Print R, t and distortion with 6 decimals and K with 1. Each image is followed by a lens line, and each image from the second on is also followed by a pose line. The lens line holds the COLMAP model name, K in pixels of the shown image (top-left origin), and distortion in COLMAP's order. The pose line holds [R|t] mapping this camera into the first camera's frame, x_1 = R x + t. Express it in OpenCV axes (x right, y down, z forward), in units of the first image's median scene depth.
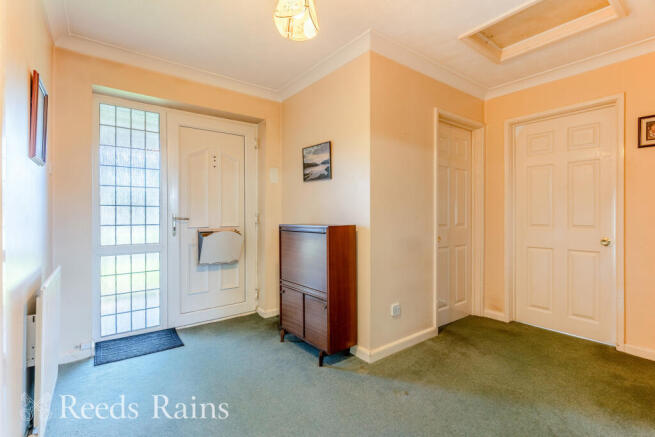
lens RADIAL K [[305.5, 0, 325.6], [0, 305.5, 215.9], [0, 0, 1]] dist [0.002852, 0.001480]
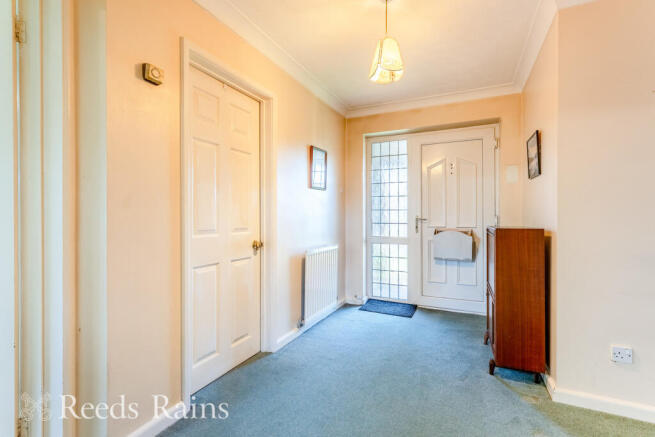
lens RADIAL K [[305.5, 0, 325.7], [0, 305.5, 217.1], [0, 0, 1]] dist [0.002852, 0.001480]
pose [[0.471551, 0.005342, -0.881823, 0.468098], [-0.001475, 0.999985, 0.005269, -0.005930], [0.881838, -0.001184, 0.471552, 0.069739]]
